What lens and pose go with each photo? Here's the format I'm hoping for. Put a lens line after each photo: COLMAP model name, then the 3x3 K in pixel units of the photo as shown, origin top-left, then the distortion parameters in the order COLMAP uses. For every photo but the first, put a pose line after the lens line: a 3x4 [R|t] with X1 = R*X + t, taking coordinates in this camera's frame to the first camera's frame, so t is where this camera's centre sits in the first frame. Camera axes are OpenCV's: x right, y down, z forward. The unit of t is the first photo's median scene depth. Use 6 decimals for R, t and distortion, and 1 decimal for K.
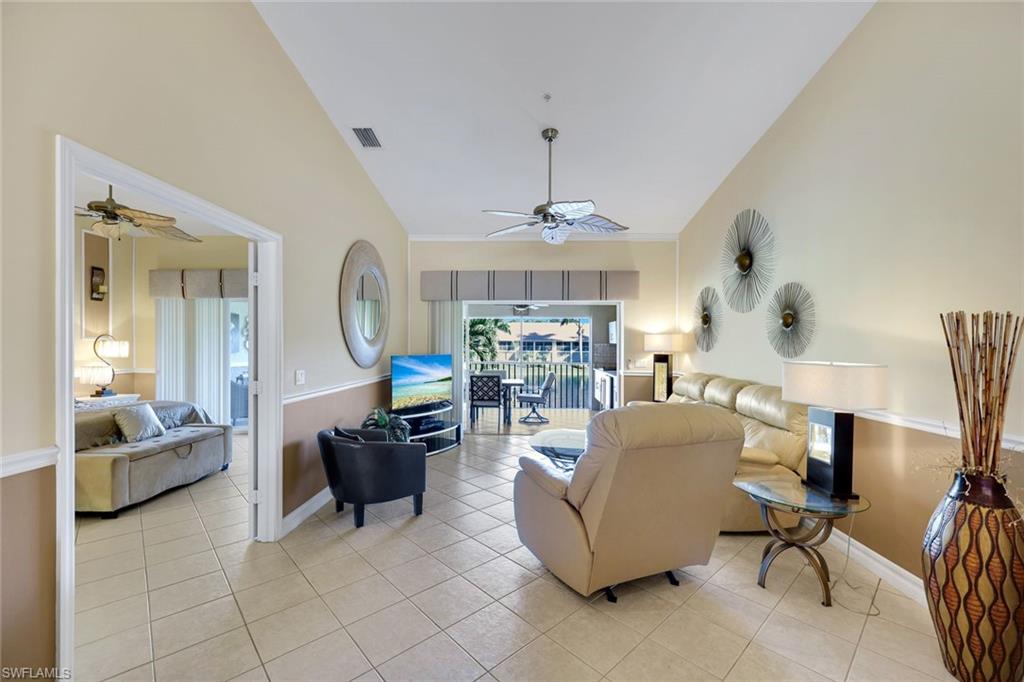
lens RADIAL K [[417.8, 0, 511.7], [0, 417.8, 347.4], [0, 0, 1]] dist [0.000231, 0.000150]
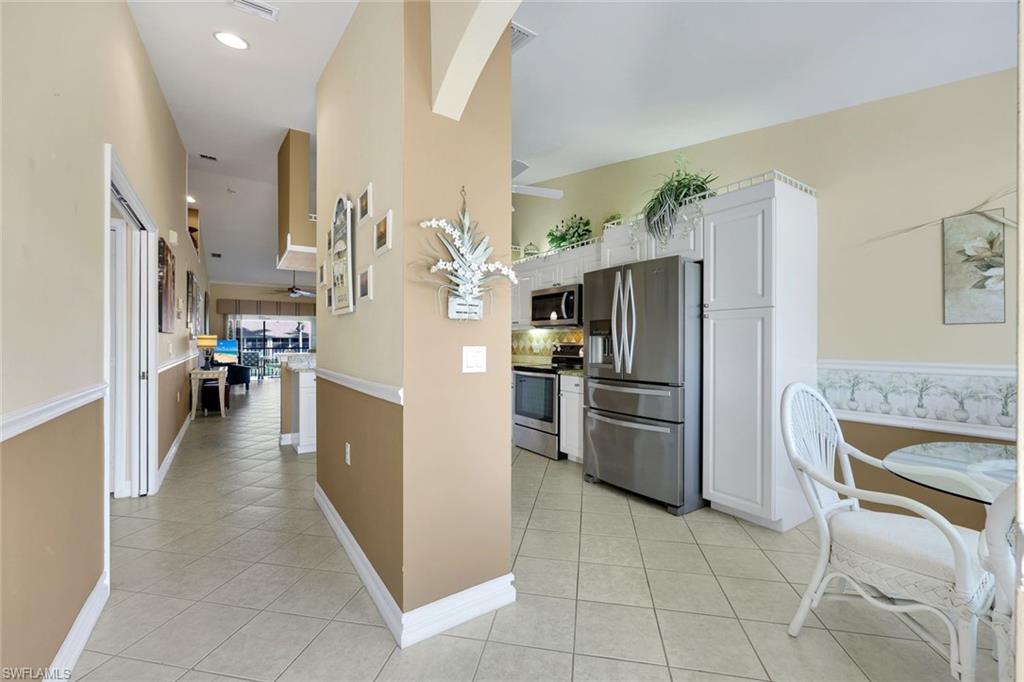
lens RADIAL K [[417.8, 0, 509.8], [0, 417.8, 343.1], [0, 0, 1]] dist [0.000231, 0.000150]
pose [[0.807897, 0.002160, 0.589320, -0.020227], [0.000238, 0.999992, -0.003992, 0.002911], [-0.589324, 0.003366, 0.807890, -0.111004]]
